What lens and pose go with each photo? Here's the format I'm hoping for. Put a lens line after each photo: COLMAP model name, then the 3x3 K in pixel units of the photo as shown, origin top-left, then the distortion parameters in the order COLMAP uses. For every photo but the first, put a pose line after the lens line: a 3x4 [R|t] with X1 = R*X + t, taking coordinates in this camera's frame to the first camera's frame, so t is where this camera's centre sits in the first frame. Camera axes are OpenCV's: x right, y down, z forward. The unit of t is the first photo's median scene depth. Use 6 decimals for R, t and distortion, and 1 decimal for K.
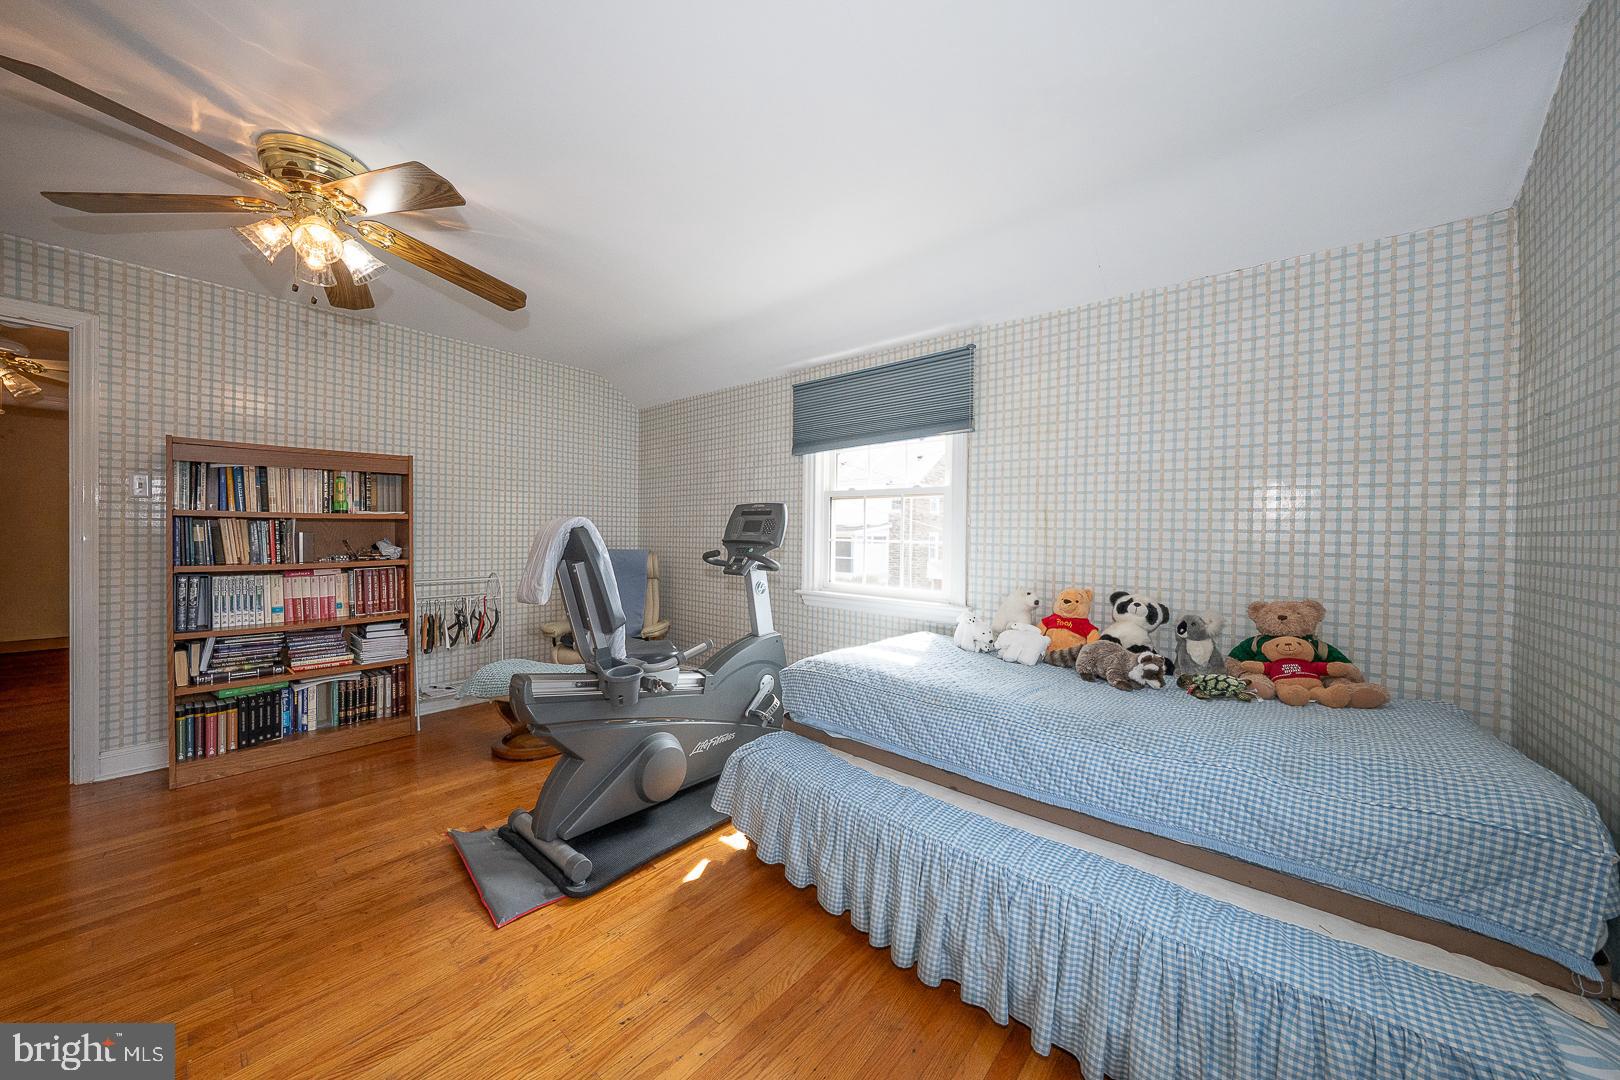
lens RADIAL K [[555.8, 0, 810.0], [0, 555.8, 540.0], [0, 0, 1]] dist [-0.020914, -0.000010]
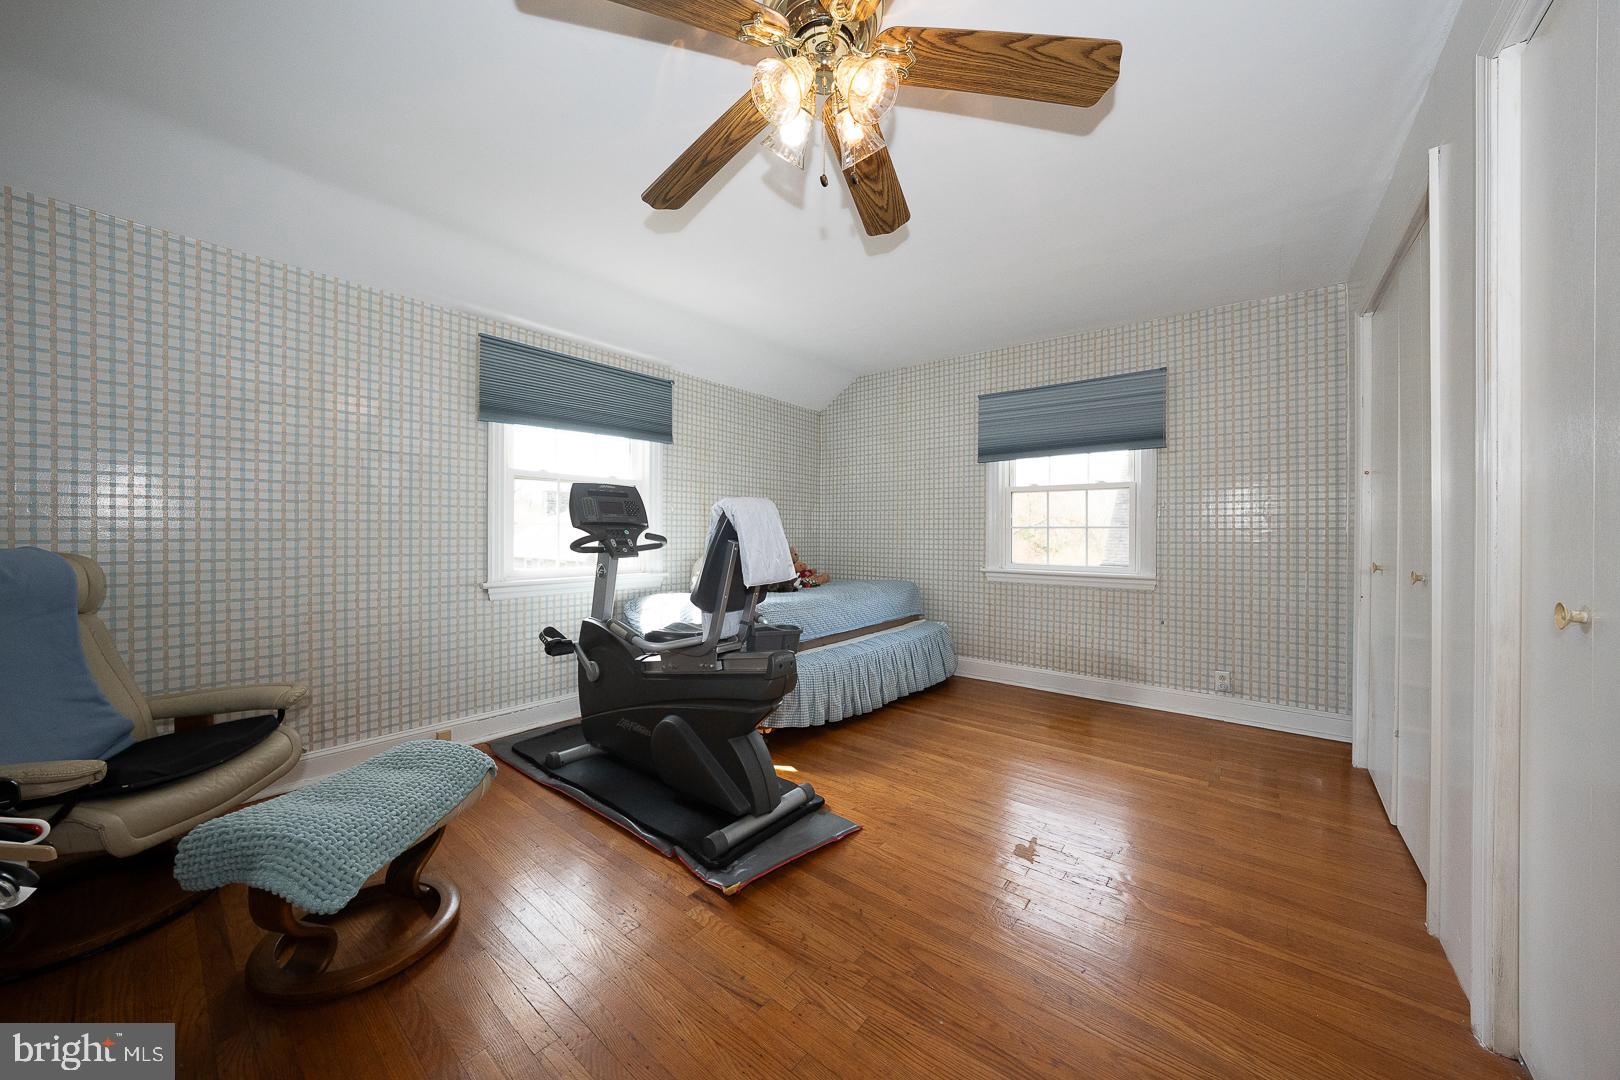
lens RADIAL K [[555.8, 0, 810.0], [0, 555.8, 540.0], [0, 0, 1]] dist [-0.020914, -0.000010]
pose [[-0.020604, -0.021551, 0.999555, -1.094459], [0.014987, 0.999649, 0.021862, 0.017960], [-0.999675, 0.015431, -0.020273, 0.685019]]
